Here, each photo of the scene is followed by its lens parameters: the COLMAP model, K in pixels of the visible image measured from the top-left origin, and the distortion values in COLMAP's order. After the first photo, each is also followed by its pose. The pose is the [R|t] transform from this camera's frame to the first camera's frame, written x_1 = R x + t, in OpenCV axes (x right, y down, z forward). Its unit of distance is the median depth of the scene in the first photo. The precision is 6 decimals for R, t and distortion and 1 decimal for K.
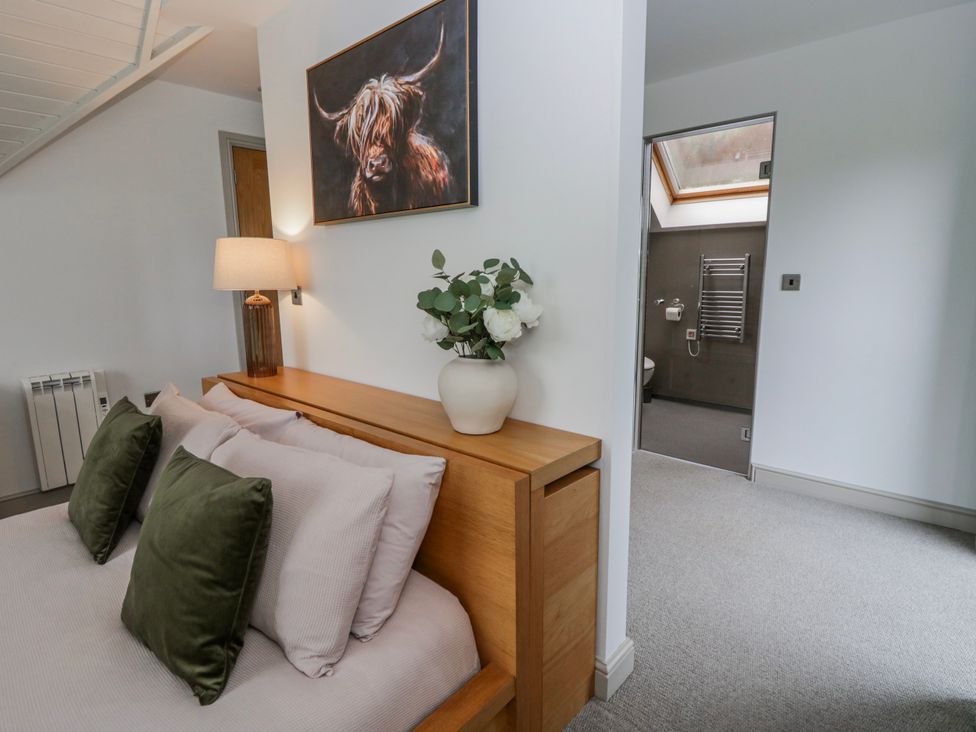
lens RADIAL K [[519.9, 0, 501.4], [0, 519.9, 354.9], [0, 0, 1]] dist [0.000054, -0.008047]
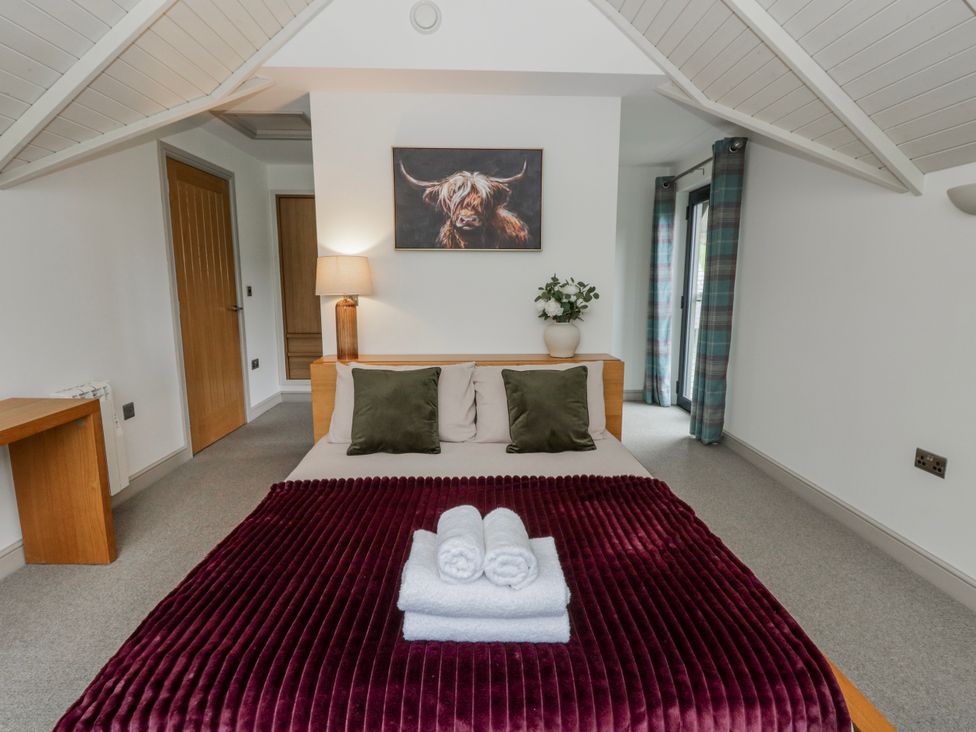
lens RADIAL K [[519.9, 0, 505.2], [0, 519.9, 361.6], [0, 0, 1]] dist [0.000054, -0.008047]
pose [[0.710436, -0.096604, 0.697100, -1.310436], [0.102329, 0.994187, 0.033487, 0.051700], [-0.696283, 0.047543, 0.716191, -0.282185]]
